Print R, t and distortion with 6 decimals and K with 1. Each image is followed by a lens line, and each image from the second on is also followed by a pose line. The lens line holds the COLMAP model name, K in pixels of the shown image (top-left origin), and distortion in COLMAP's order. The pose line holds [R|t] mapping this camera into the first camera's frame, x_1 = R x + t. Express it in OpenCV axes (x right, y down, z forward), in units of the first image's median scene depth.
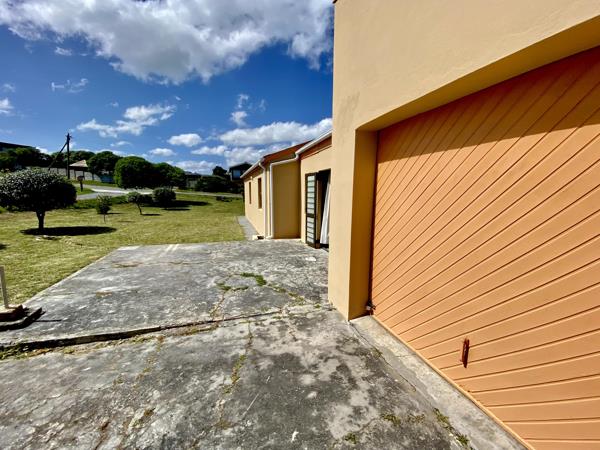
lens RADIAL K [[244.1, 0, 300.0], [0, 244.1, 225.0], [0, 0, 1]] dist [0.000128, -0.008769]
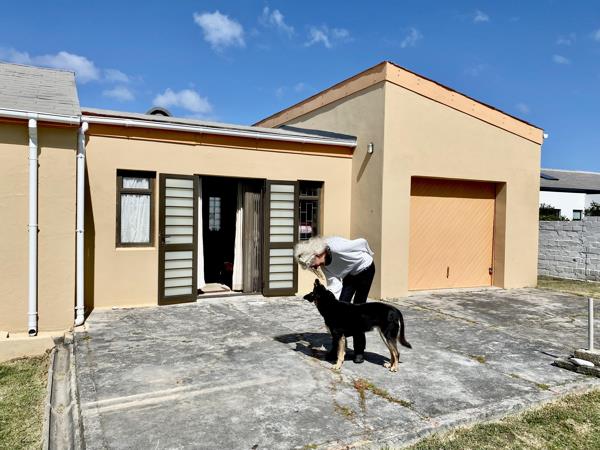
lens RADIAL K [[462.8, 0, 300.0], [0, 462.8, 225.0], [0, 0, 1]] dist [0.075913, 0.001205]
pose [[-0.176294, -0.033535, 0.983766, -1.955087], [0.110640, 0.992411, 0.053656, -0.217090], [-0.978100, 0.118303, -0.171246, 1.621571]]
